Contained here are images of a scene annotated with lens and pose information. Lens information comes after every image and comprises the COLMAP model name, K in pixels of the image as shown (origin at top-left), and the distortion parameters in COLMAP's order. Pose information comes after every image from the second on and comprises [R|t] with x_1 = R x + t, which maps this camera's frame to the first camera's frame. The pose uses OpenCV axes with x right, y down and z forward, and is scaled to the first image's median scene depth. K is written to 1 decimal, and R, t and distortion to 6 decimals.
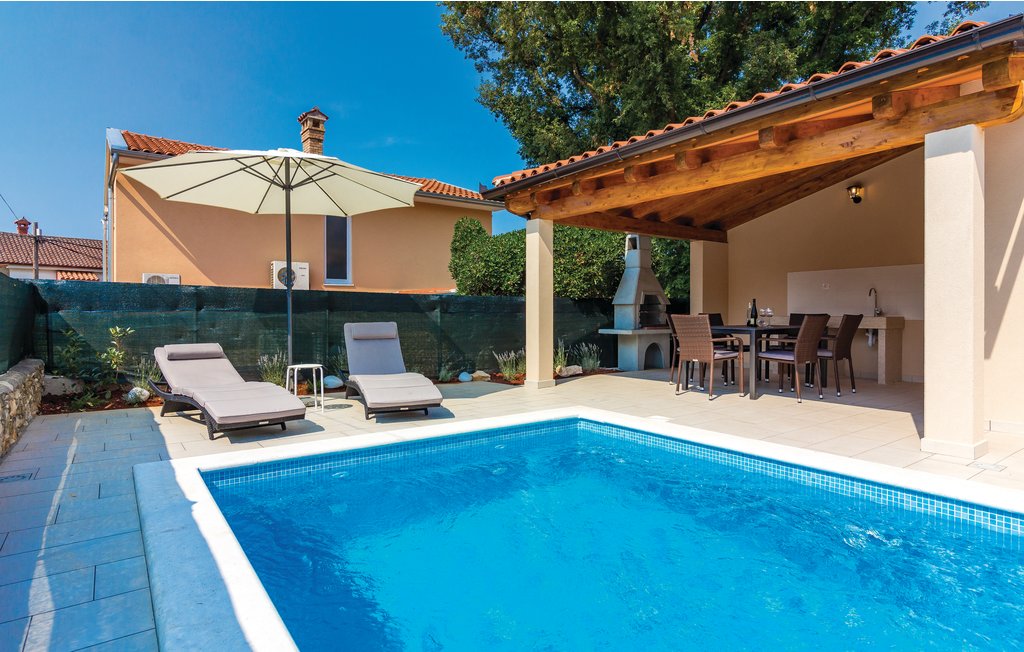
lens RADIAL K [[559.7, 0, 512.5], [0, 559.7, 325.0], [0, 0, 1]] dist [0.001070, 0.000209]
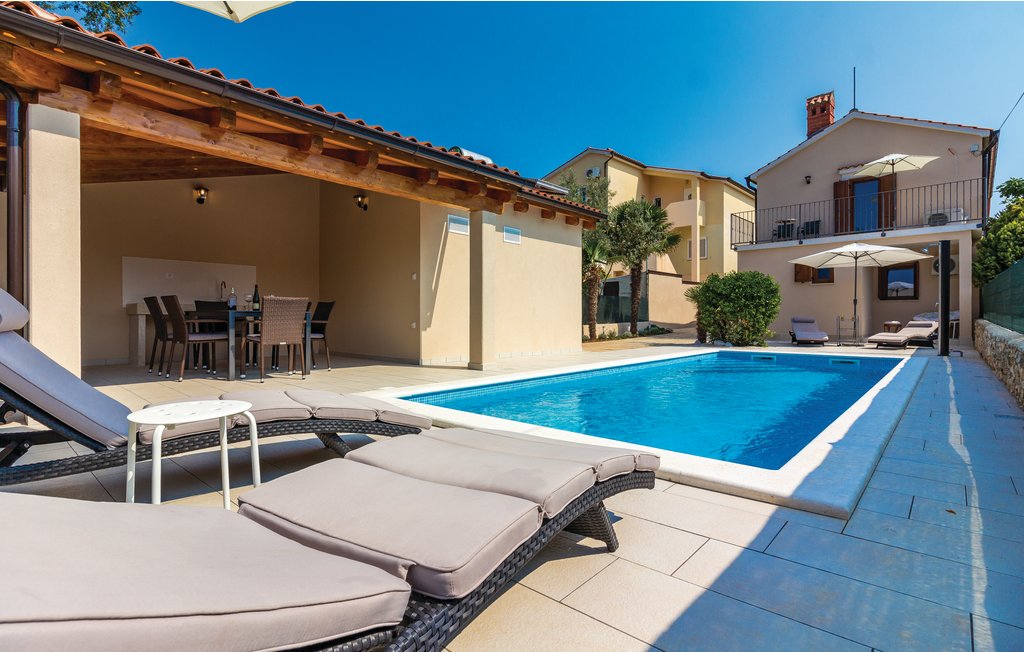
lens RADIAL K [[489.3, 0, 512.6], [0, 489.3, 319.3], [0, 0, 1]] dist [0.002861, 0.000976]
pose [[-0.210824, -0.005035, 0.977511, -0.871299], [0.000933, 0.999985, 0.005352, 0.027896], [-0.977524, 0.002040, -0.210816, 1.089661]]
